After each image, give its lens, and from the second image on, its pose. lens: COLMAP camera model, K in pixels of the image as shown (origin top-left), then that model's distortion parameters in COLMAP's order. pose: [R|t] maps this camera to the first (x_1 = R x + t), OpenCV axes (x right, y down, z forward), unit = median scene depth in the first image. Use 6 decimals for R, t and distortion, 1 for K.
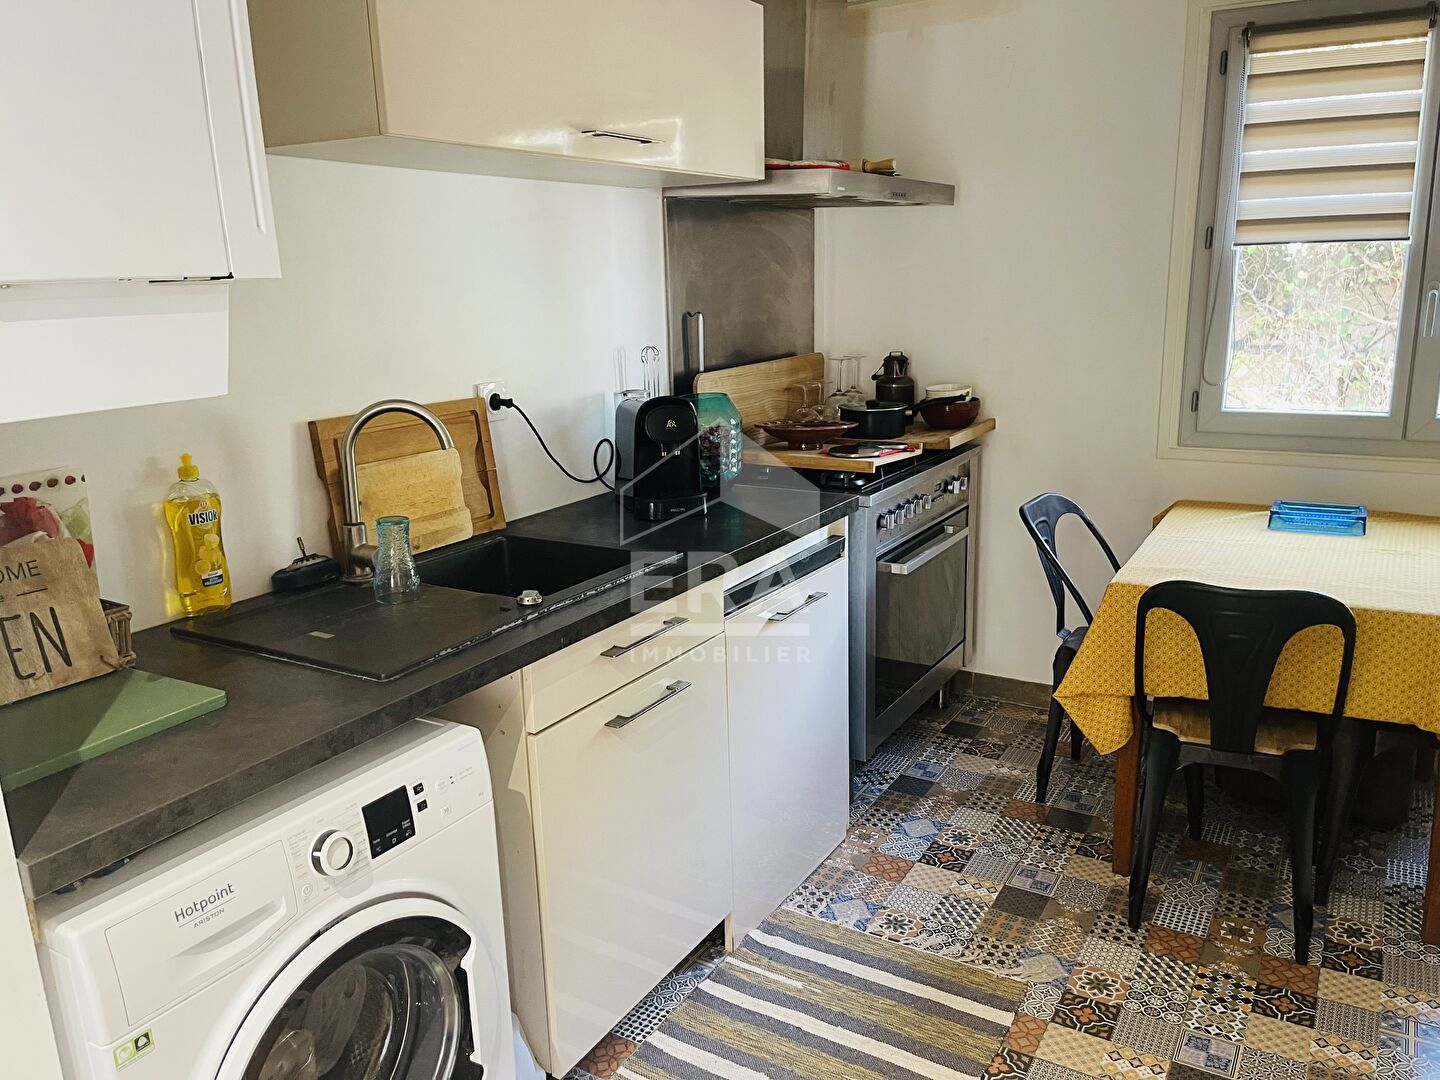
lens RADIAL K [[1085.8, 0, 710.2], [0, 1085.8, 546.0], [0, 0, 1]] dist [0.069694, -0.095148]
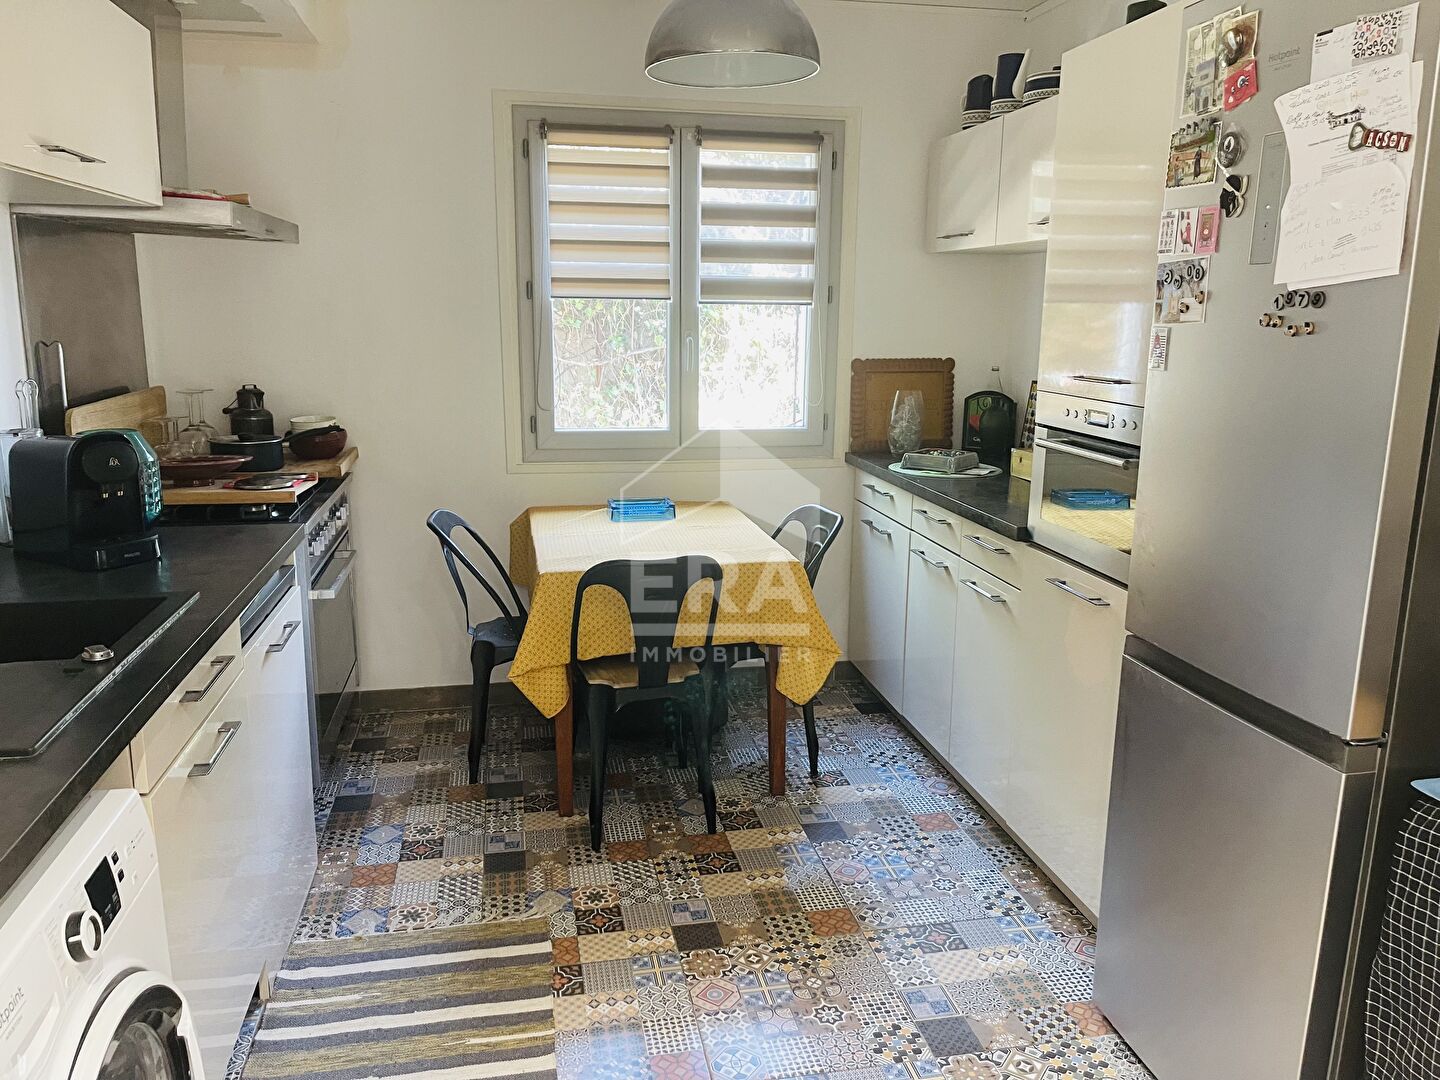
lens RADIAL K [[1085.8, 0, 726.4], [0, 1085.8, 544.1], [0, 0, 1]] dist [0.069694, -0.095148]
pose [[0.732467, -0.108863, 0.672042, -0.277295], [0.132153, 0.991092, 0.016510, 0.008523], [-0.667853, 0.076719, 0.740329, -0.023021]]
